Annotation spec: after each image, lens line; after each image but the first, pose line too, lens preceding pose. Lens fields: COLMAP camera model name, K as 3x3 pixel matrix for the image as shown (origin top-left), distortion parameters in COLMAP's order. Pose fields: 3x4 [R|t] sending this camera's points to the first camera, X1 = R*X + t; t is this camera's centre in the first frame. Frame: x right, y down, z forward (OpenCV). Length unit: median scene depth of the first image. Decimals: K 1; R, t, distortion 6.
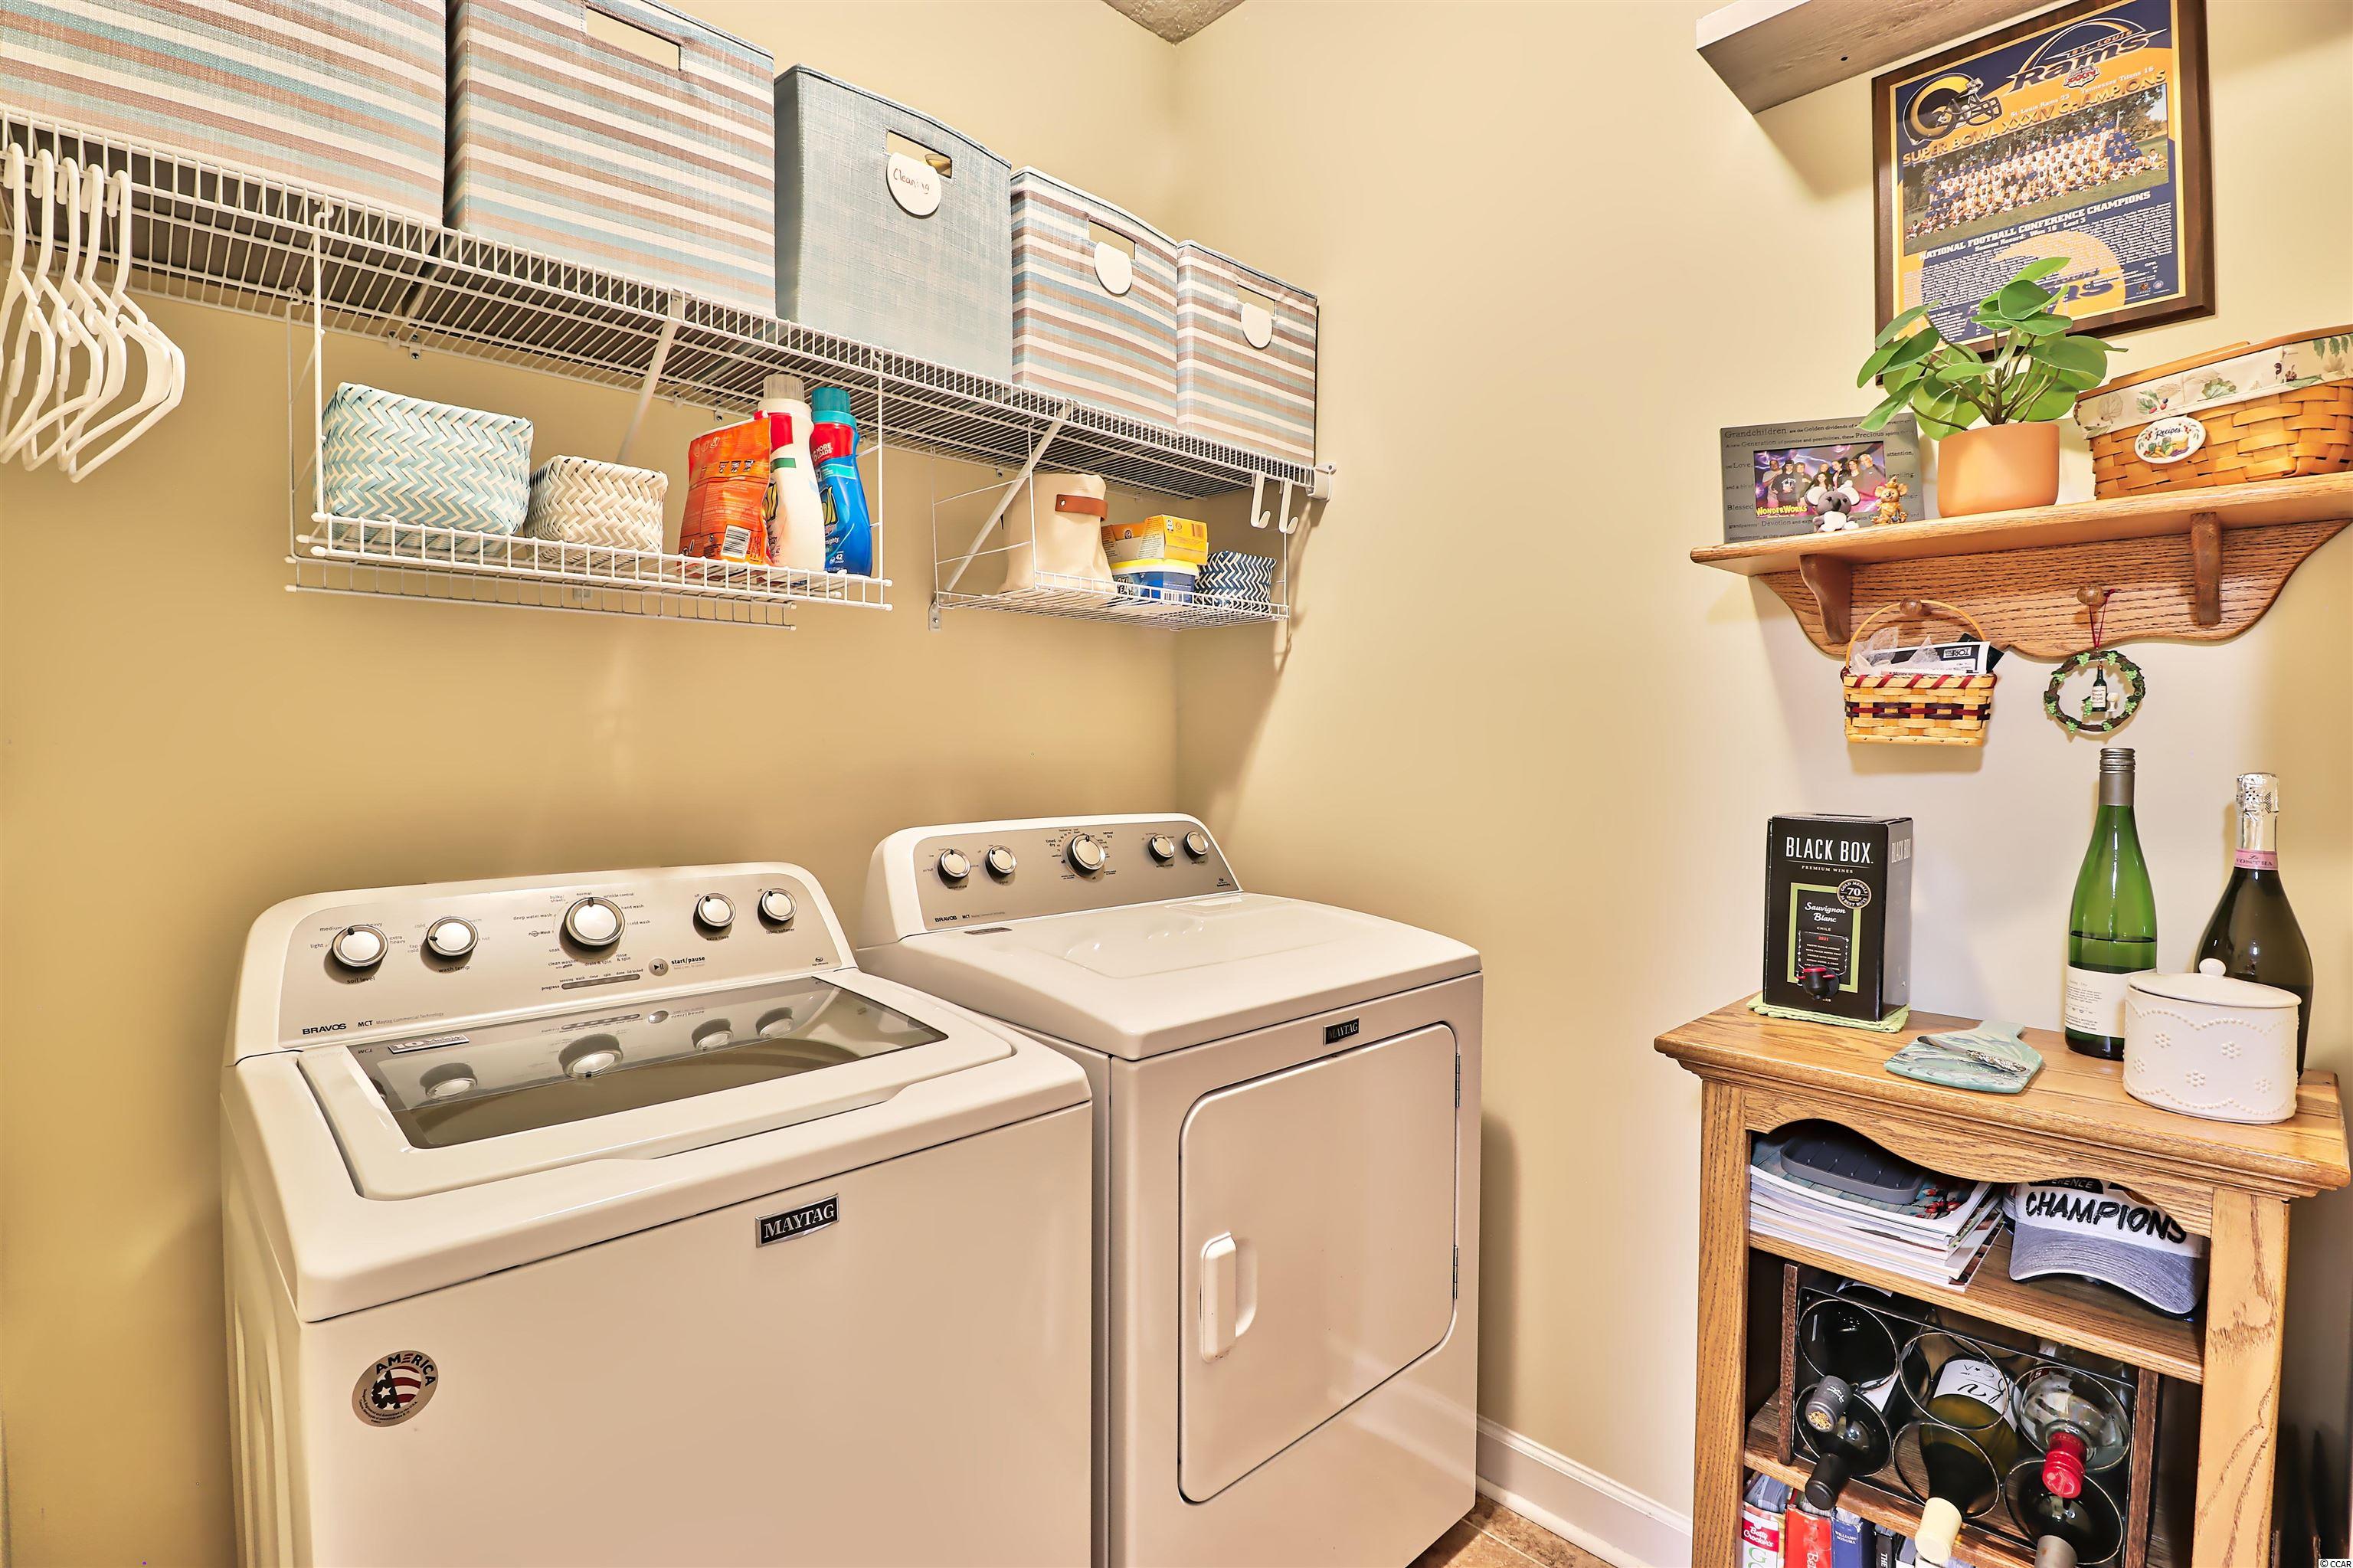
lens RADIAL K [[1087.0, 0, 1157.9], [0, 1087.0, 774.7], [0, 0, 1]] dist [0.000008, -0.013551]
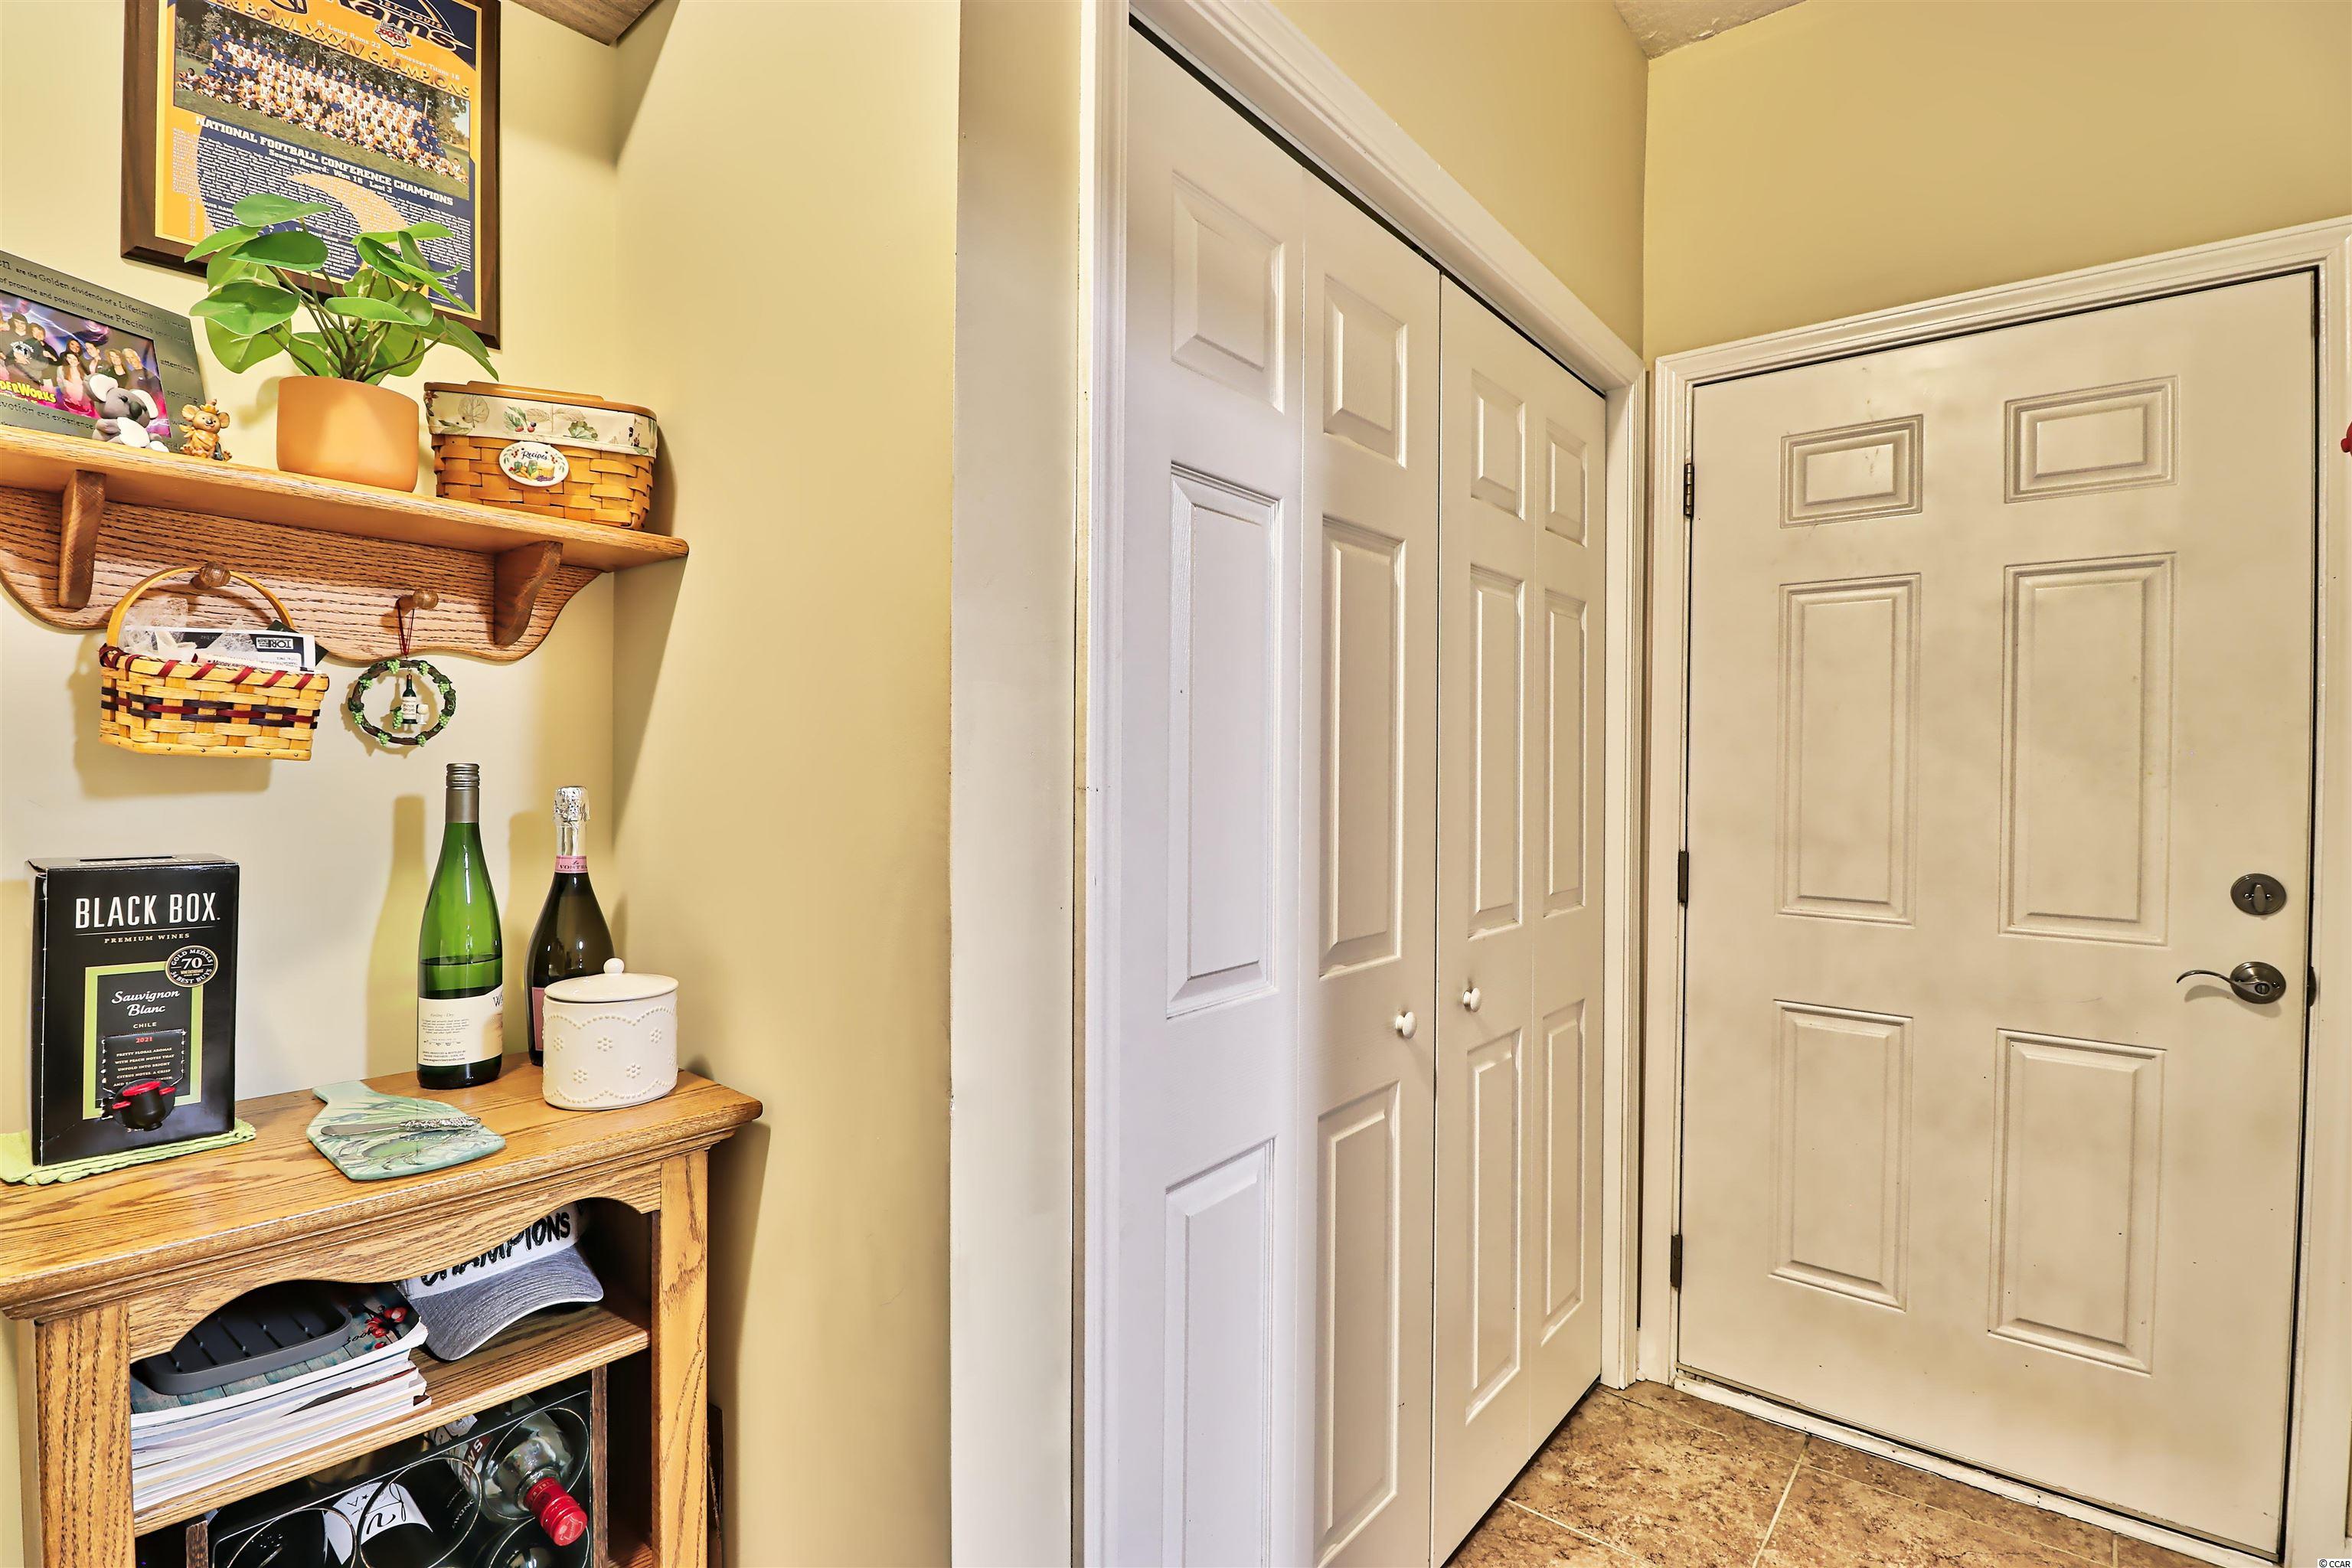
lens RADIAL K [[1086.5, 0, 1157.4], [0, 1086.5, 774.7], [0, 0, 1]] dist [0.000008, -0.013551]
pose [[-0.106560, -0.010382, 0.994252, -0.132445], [0.015308, 0.999810, 0.012081, -0.015402], [-0.994188, 0.016507, -0.106381, 0.445983]]
